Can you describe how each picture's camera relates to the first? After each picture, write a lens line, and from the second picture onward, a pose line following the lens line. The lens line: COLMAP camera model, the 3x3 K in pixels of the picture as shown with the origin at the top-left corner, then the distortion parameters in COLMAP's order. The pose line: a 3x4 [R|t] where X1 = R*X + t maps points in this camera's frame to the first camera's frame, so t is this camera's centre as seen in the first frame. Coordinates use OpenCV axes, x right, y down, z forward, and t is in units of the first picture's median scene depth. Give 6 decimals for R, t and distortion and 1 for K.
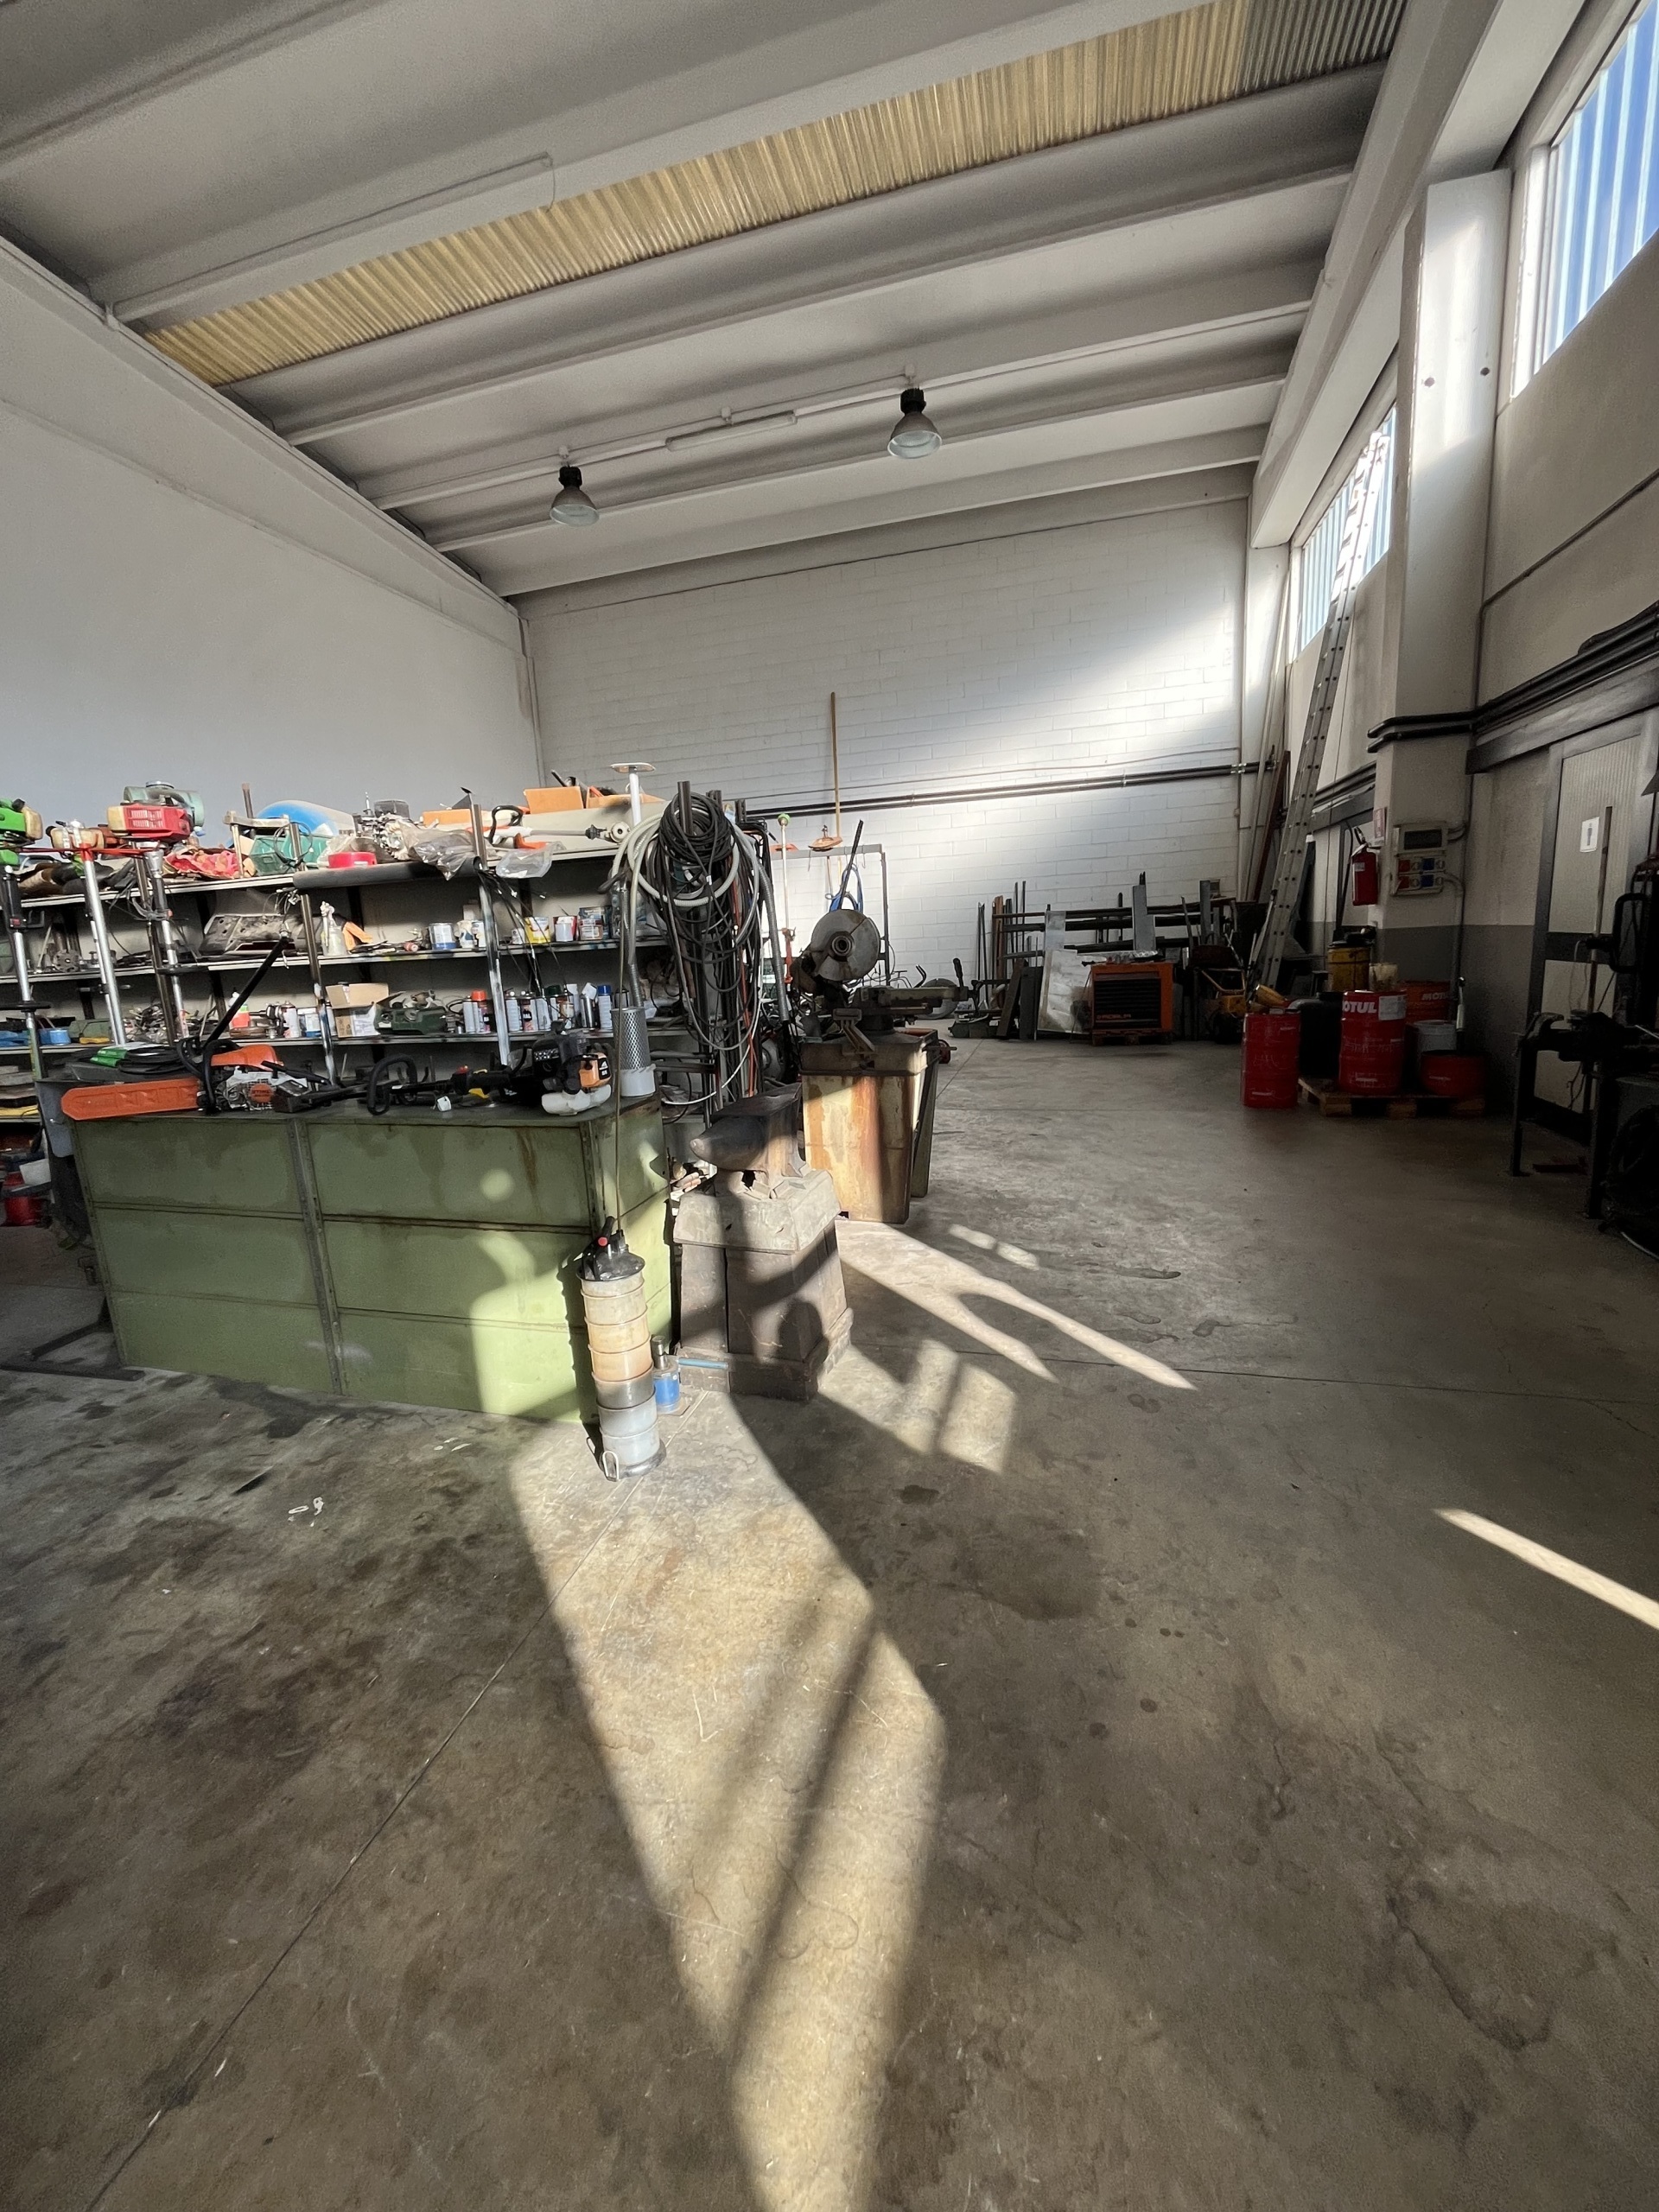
lens RADIAL K [[899.5, 0, 822.9], [0, 899.5, 1108.2], [0, 0, 1]] dist [-0.003502, -0.000416]
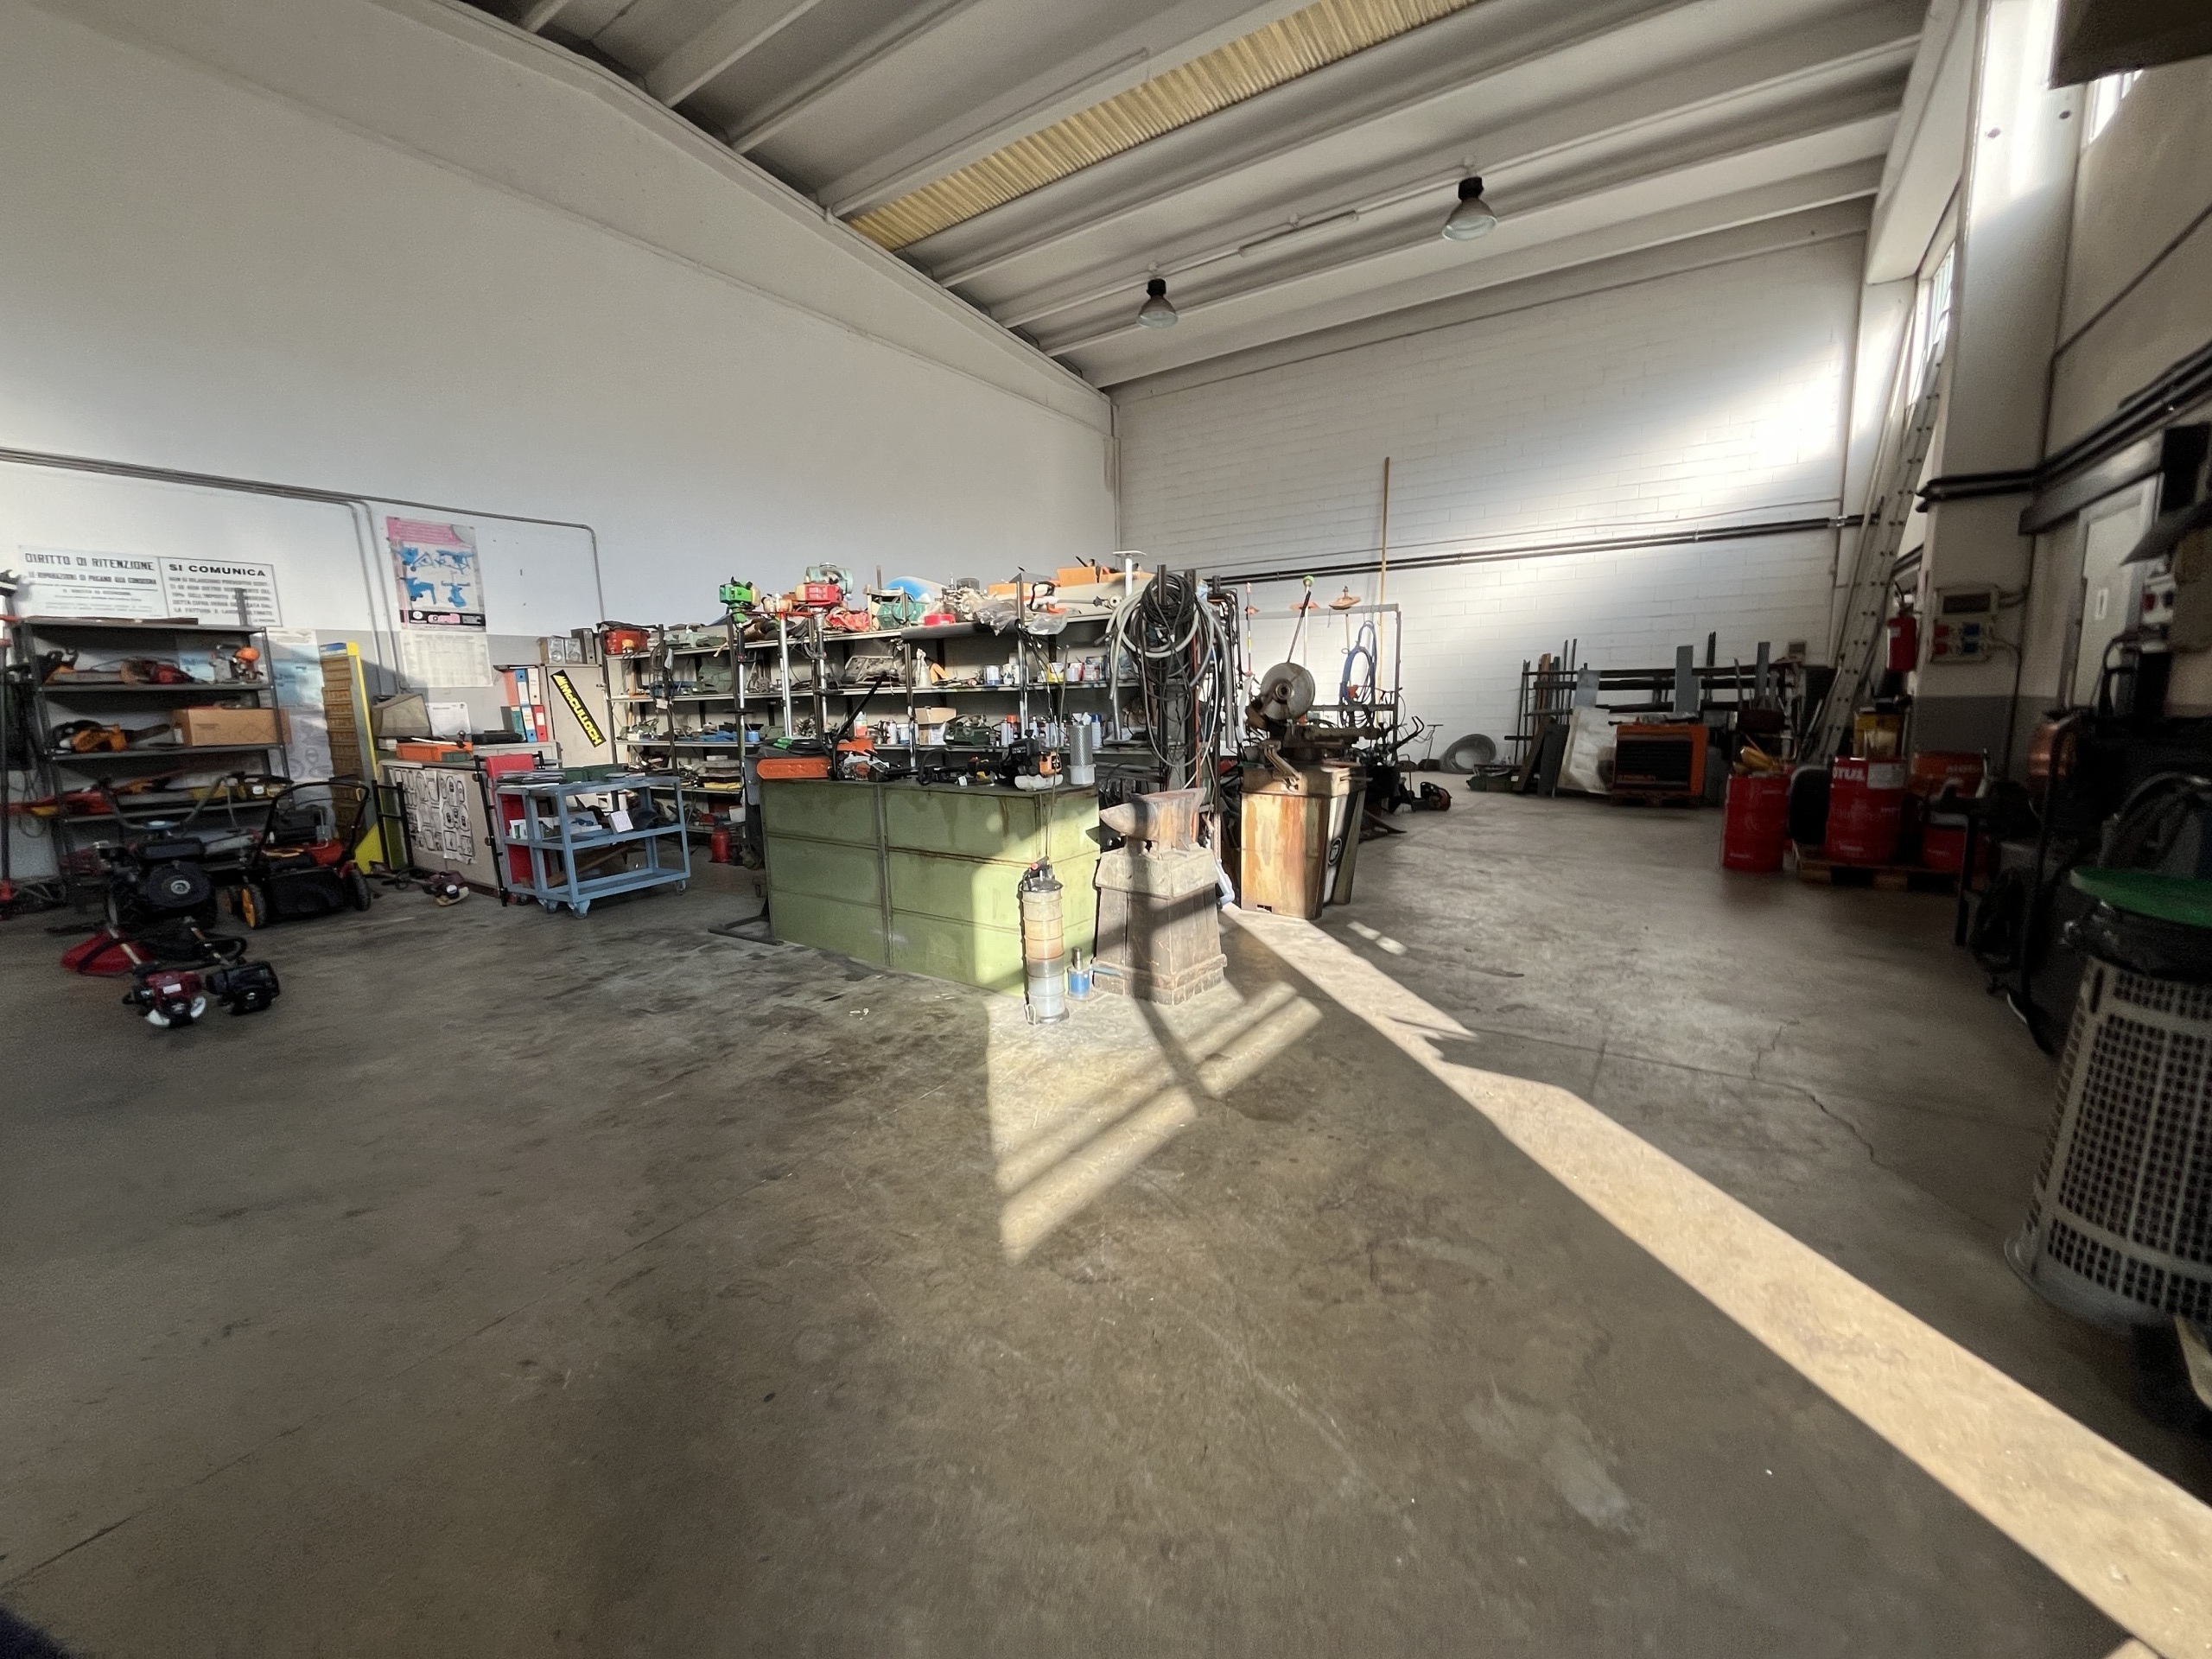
lens RADIAL K [[899.5, 0, 1110.8], [0, 899.5, 831.3], [0, 0, 1]] dist [-0.003502, -0.000416]
pose [[0.949013, 0.080770, -0.304714, 0.134502], [-0.089316, 0.995902, -0.014188, 0.036044], [0.302319, 0.040680, 0.952338, -0.177923]]
